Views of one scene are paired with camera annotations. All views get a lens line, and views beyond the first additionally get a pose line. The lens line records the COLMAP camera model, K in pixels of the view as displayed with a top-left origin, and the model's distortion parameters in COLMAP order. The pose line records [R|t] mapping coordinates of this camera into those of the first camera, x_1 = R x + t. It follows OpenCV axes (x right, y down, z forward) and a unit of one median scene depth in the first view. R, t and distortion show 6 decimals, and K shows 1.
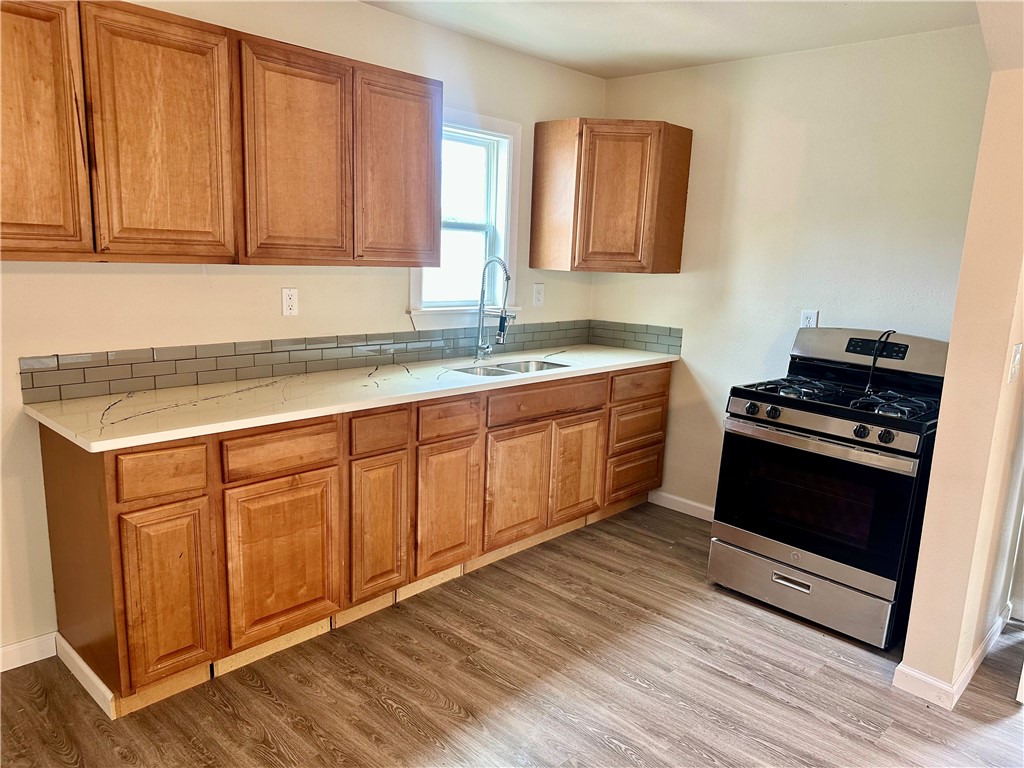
lens RADIAL K [[712.7, 0, 510.9], [0, 712.7, 385.5], [0, 0, 1]] dist [0.036634, -0.040832]
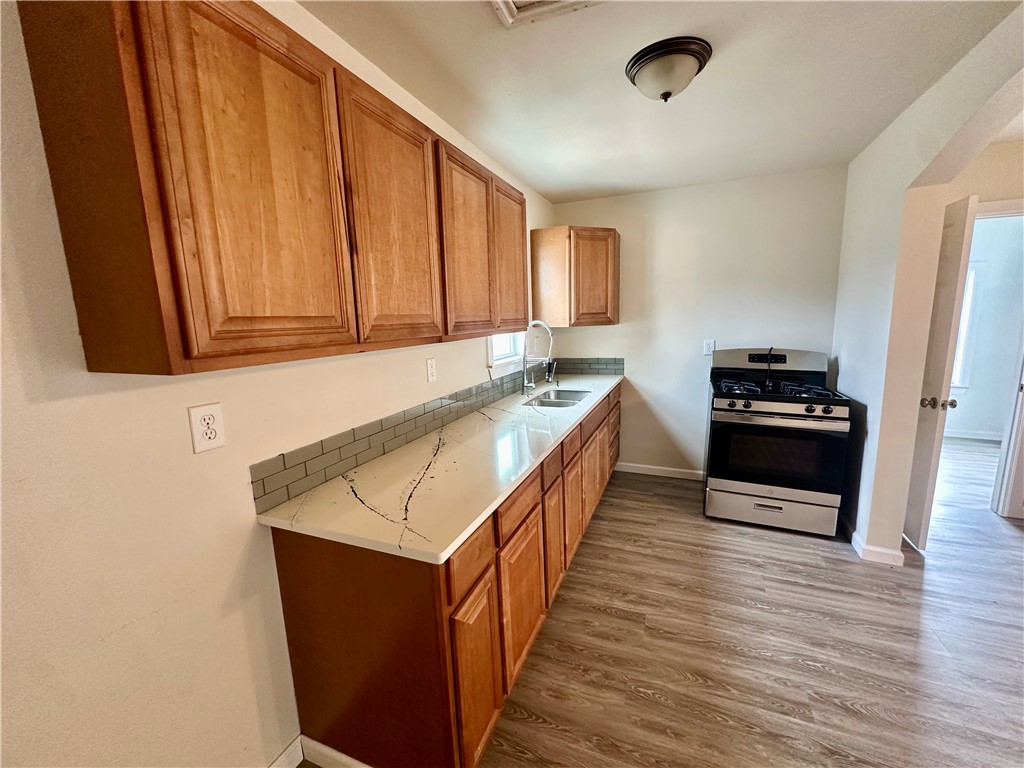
lens RADIAL K [[409.1, 0, 511.8], [0, 409.1, 383.2], [0, 0, 1]] dist [-0.006357, 0.001464]
pose [[0.933482, -0.122952, 0.336890, -0.459521], [0.131159, 0.991360, -0.001619, -0.083799], [-0.333780, 0.045698, 0.941543, 0.342769]]
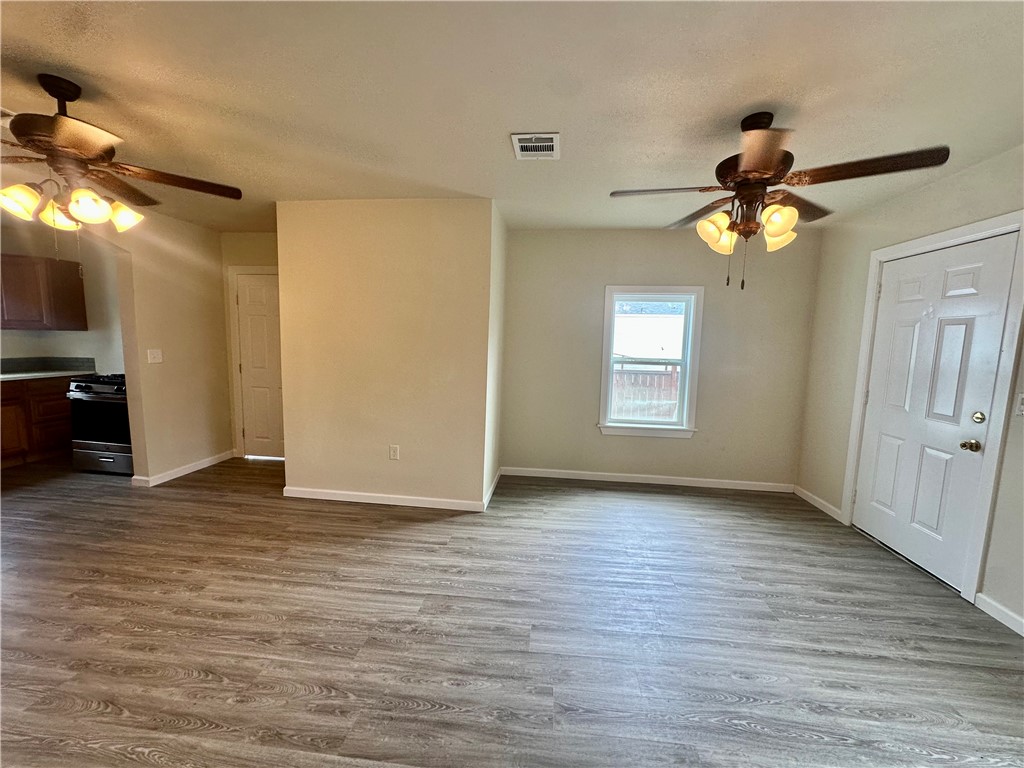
lens RADIAL K [[409.1, 0, 511.5], [0, 409.1, 382.9], [0, 0, 1]] dist [-0.006357, 0.001464]
pose [[0.794285, -0.090720, 0.600734, 0.723821], [0.121996, 0.992465, -0.011426, 0.223746], [-0.595171, 0.082363, 0.799367, -0.943405]]
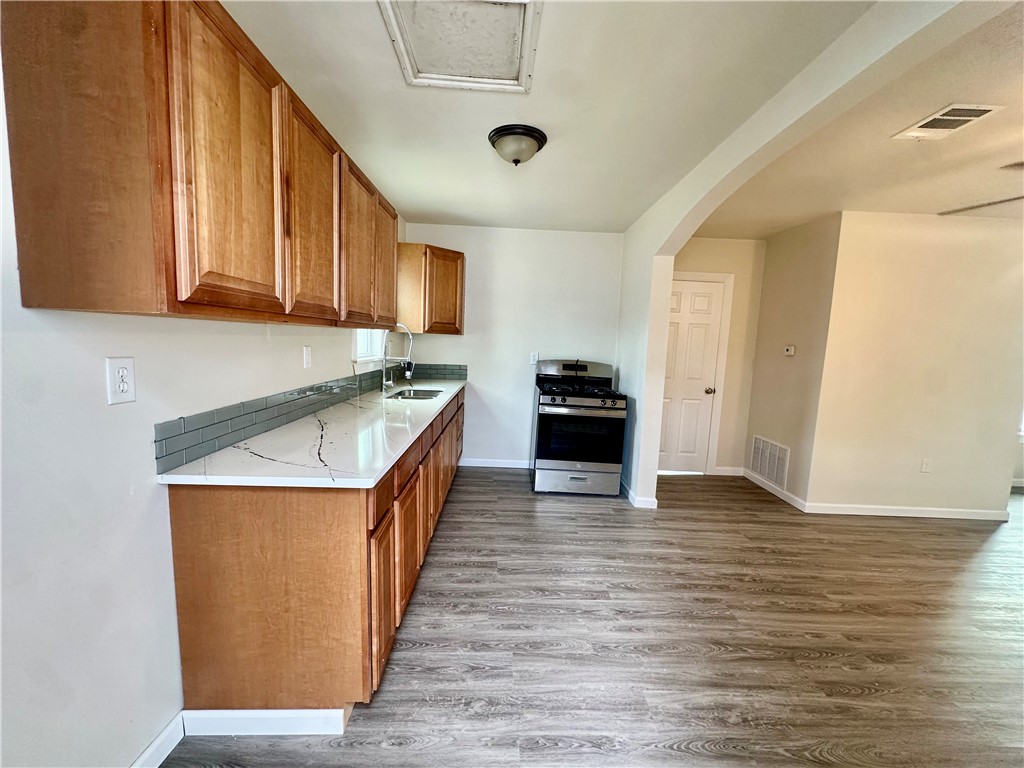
lens RADIAL K [[409.1, 0, 511.6], [0, 409.1, 383.1], [0, 0, 1]] dist [-0.006357, 0.001464]
pose [[0.713375, -0.084959, 0.695613, -0.613952], [0.118523, 0.992951, -0.000275, -0.031458], [-0.690686, 0.082643, 0.718417, 0.263514]]
